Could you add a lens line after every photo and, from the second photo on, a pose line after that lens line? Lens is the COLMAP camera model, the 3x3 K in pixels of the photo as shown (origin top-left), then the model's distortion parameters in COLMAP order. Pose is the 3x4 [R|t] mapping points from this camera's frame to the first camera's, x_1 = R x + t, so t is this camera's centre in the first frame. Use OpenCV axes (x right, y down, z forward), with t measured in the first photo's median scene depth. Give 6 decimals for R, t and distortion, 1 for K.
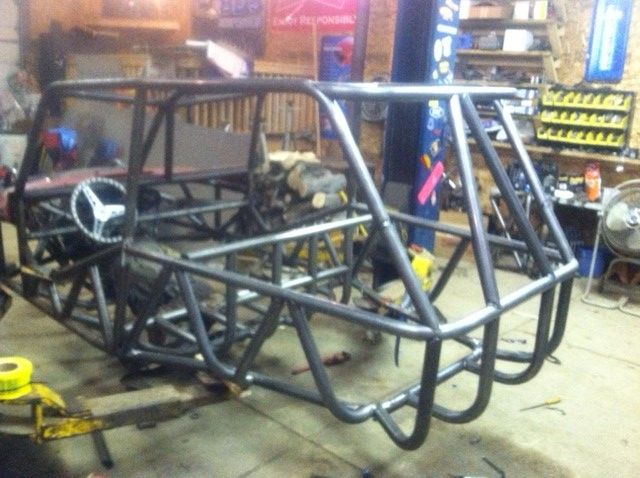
lens RADIAL K [[642.0, 0, 319.4], [0, 642.0, 236.0], [0, 0, 1]] dist [-0.057660, 0.000000]
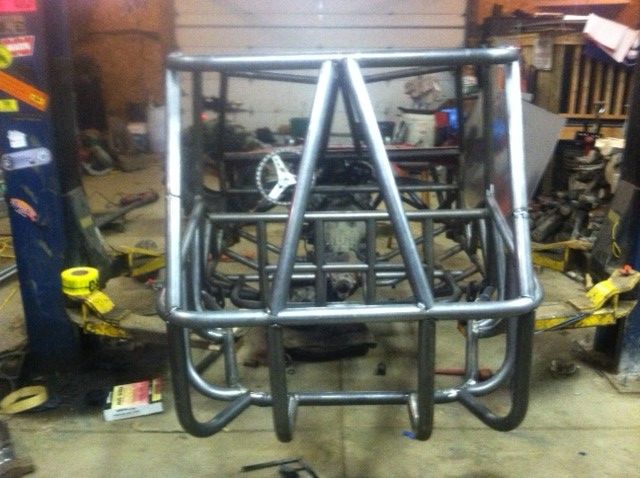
lens RADIAL K [[642.0, 0, 320.7], [0, 642.0, 239.1], [0, 0, 1]] dist [-0.057660, 0.000000]
pose [[0.652931, 0.150666, -0.742281, 0.407933], [-0.131972, 0.987655, 0.084384, -0.025136], [0.745831, 0.042864, 0.664754, 0.214694]]
